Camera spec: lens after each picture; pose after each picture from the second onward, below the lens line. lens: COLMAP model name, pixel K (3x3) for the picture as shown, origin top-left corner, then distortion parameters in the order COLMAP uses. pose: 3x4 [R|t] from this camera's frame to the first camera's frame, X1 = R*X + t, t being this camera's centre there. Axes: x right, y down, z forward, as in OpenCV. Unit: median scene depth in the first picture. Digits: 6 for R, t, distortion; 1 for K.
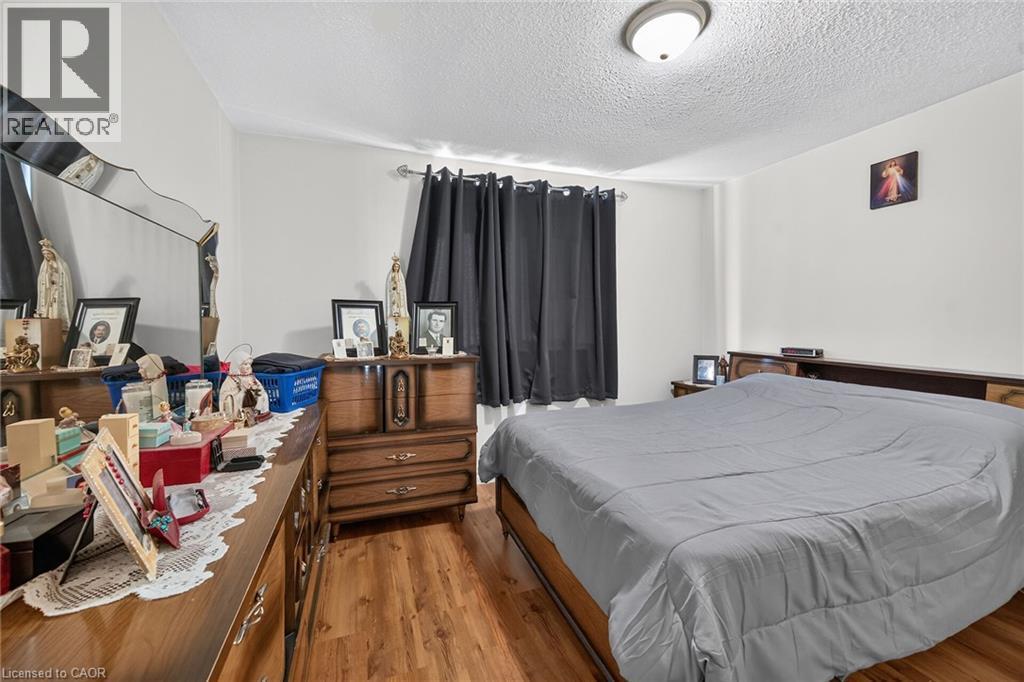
lens RADIAL K [[404.5, 0, 506.2], [0, 404.5, 327.4], [0, 0, 1]] dist [0.000266, -0.001946]
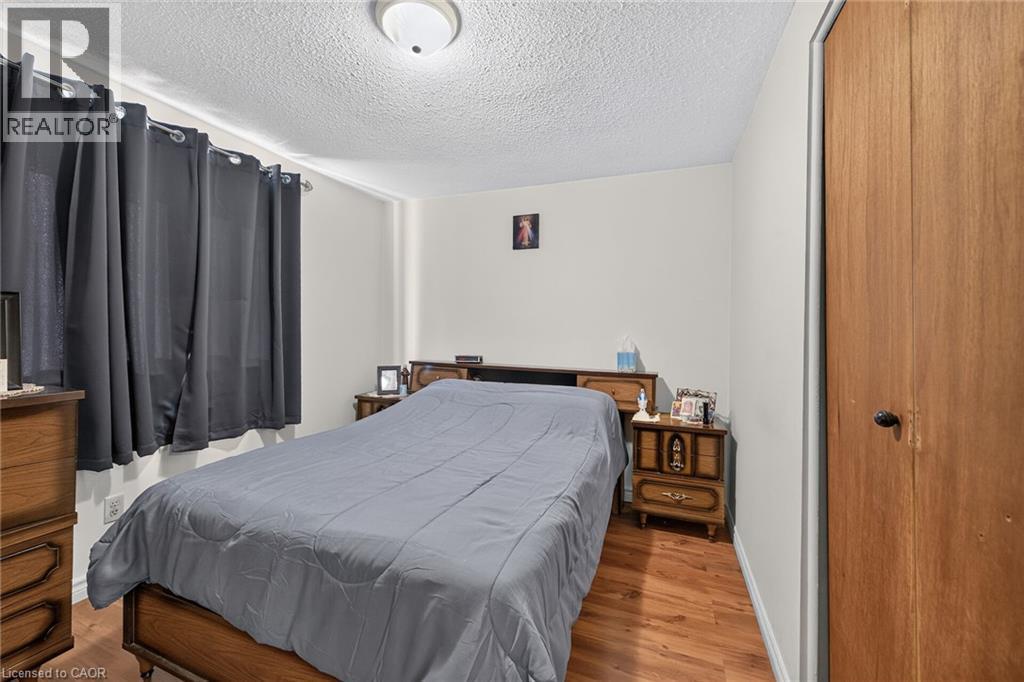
lens RADIAL K [[404.5, 0, 506.2], [0, 404.5, 327.4], [0, 0, 1]] dist [0.000266, -0.001946]
pose [[0.645576, 0.018607, 0.763469, -0.109289], [-0.002601, 0.999751, -0.022167, -0.006060], [-0.763691, 0.012324, 0.645464, 0.152104]]
